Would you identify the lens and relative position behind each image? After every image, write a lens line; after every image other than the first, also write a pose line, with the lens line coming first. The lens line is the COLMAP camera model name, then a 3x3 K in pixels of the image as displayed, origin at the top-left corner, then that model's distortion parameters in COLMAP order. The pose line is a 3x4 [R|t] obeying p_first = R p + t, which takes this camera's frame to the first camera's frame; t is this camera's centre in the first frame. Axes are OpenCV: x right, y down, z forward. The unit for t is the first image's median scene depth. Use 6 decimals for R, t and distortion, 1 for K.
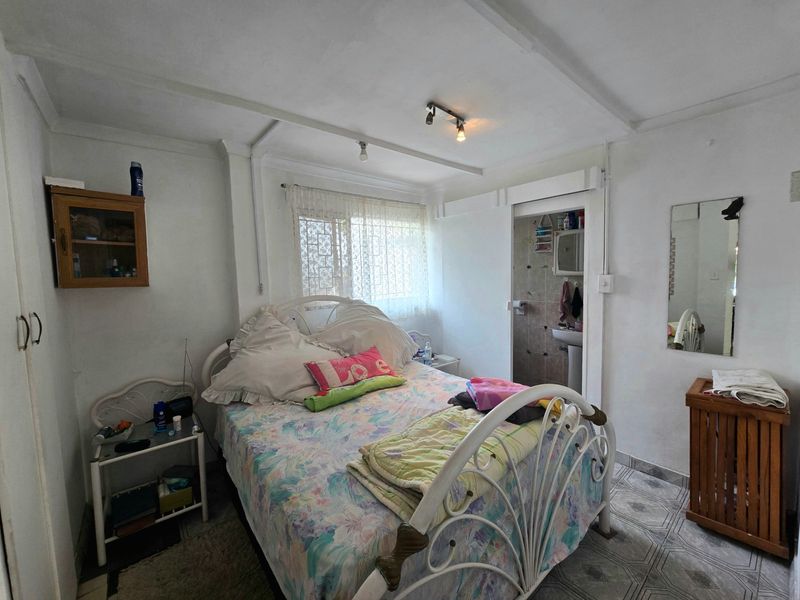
lens RADIAL K [[325.1, 0, 400.5], [0, 325.1, 298.9], [0, 0, 1]] dist [-0.000523, -0.000142]
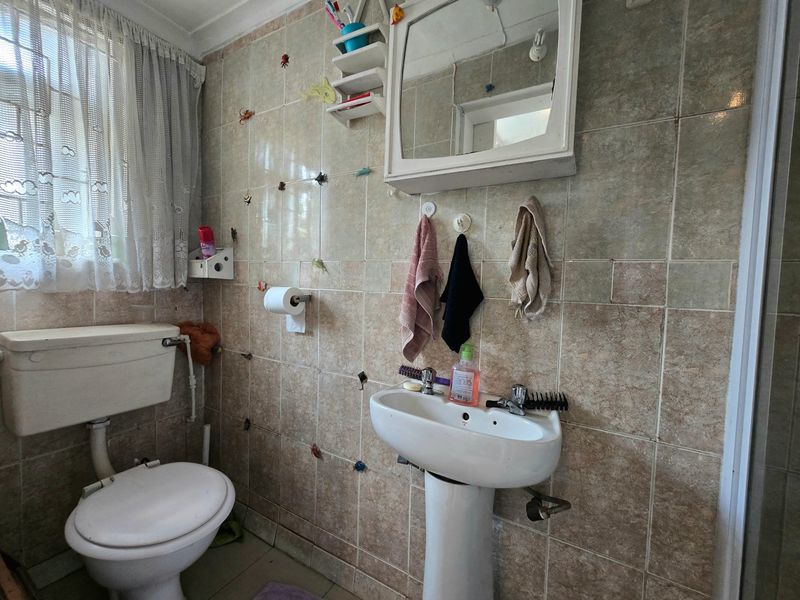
lens RADIAL K [[325.1, 0, 401.3], [0, 325.1, 303.8], [0, 0, 1]] dist [-0.000523, -0.000142]
pose [[0.931955, 0.038927, 0.360477, 0.386496], [-0.029898, 0.999085, -0.030593, 0.029283], [-0.361338, 0.017734, 0.932266, 0.740298]]
